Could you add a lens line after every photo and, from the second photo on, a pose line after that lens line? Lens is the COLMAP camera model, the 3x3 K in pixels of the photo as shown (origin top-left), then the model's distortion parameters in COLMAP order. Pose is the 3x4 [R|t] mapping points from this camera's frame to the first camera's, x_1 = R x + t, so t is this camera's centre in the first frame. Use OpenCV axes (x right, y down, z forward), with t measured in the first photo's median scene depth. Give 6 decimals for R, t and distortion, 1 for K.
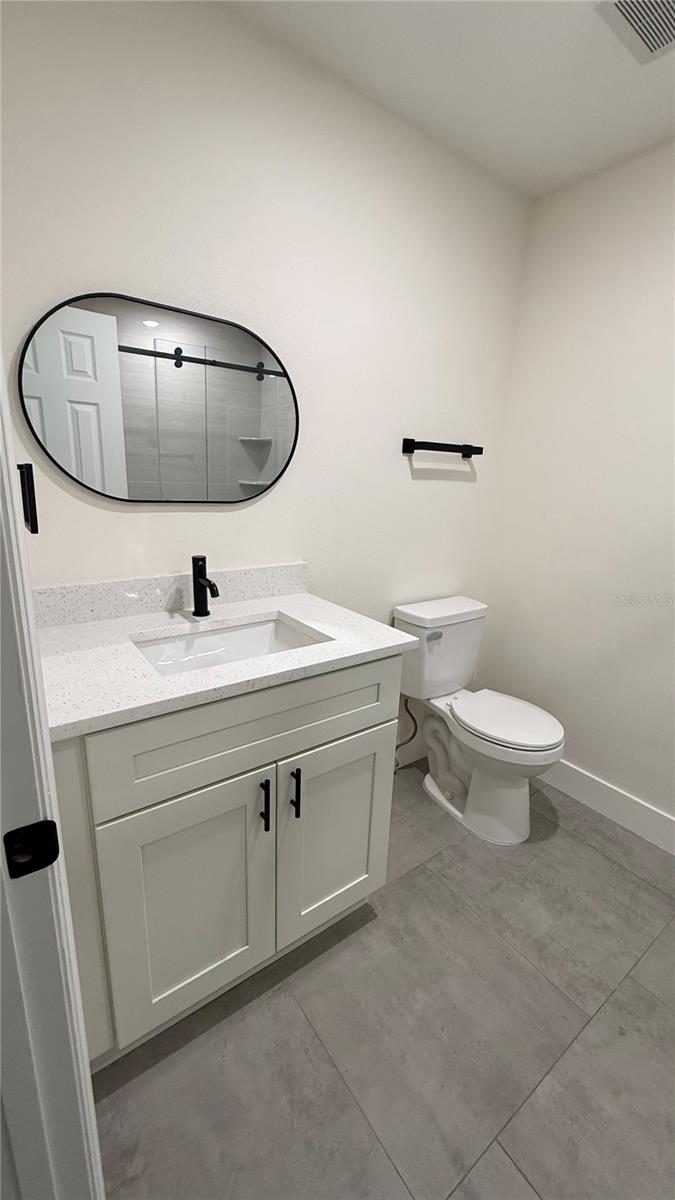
lens RADIAL K [[479.8, 0, 336.4], [0, 479.8, 596.6], [0, 0, 1]] dist [0.002419, -0.000285]
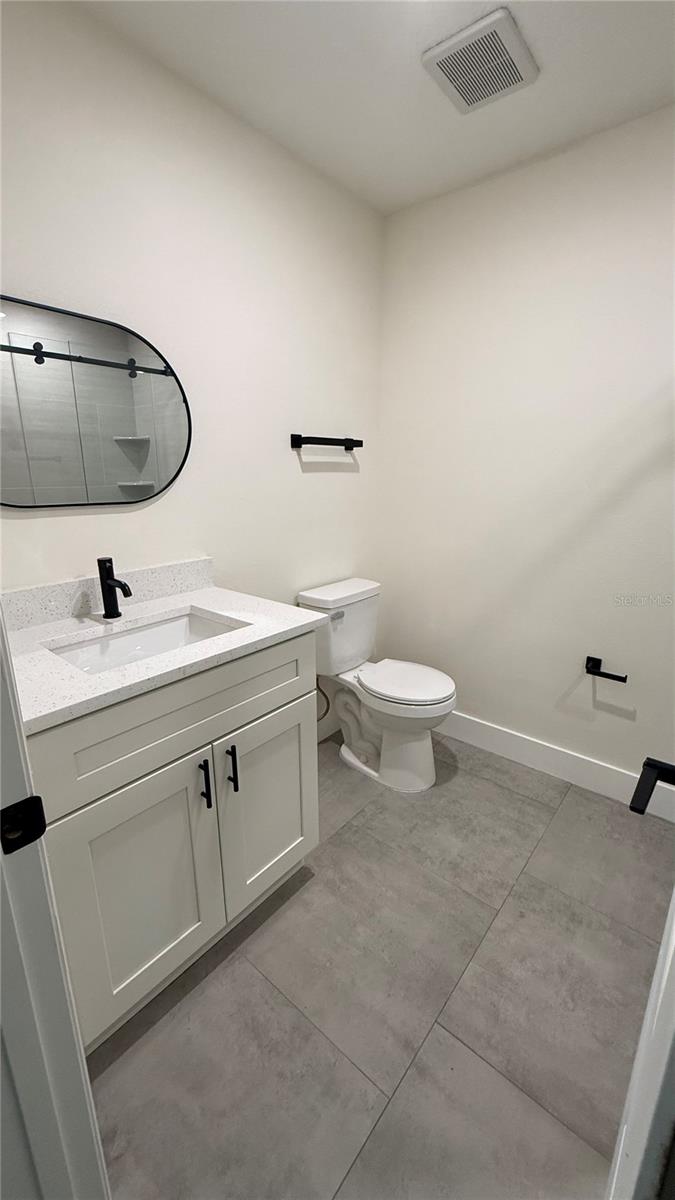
lens RADIAL K [[479.8, 0, 336.4], [0, 479.8, 596.6], [0, 0, 1]] dist [0.002419, -0.000285]
pose [[0.969463, -0.101751, 0.223134, -0.044124], [0.099577, 0.994808, 0.021002, 0.019813], [-0.224113, 0.001859, 0.974561, -0.071033]]
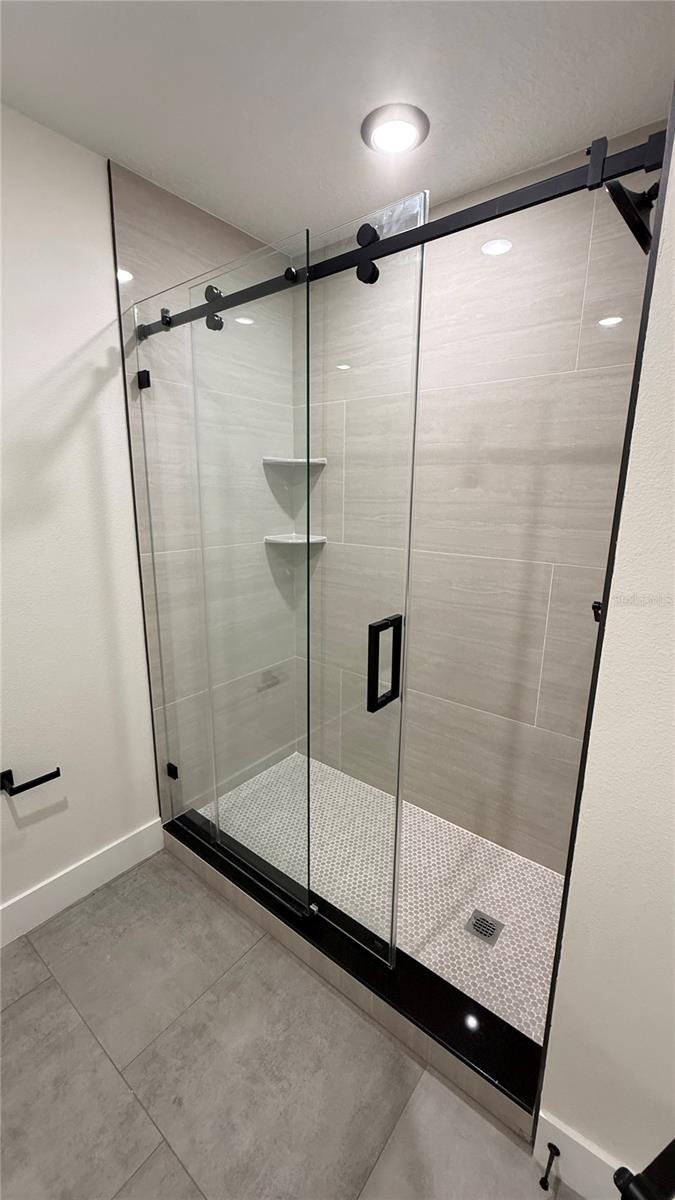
lens RADIAL K [[479.8, 0, 336.4], [0, 479.8, 596.6], [0, 0, 1]] dist [0.002419, -0.000285]
pose [[-0.263172, -0.252172, 0.931209, -0.104977], [0.225556, 0.922401, 0.313532, -0.206717], [-0.938011, 0.292552, -0.185872, 0.466500]]
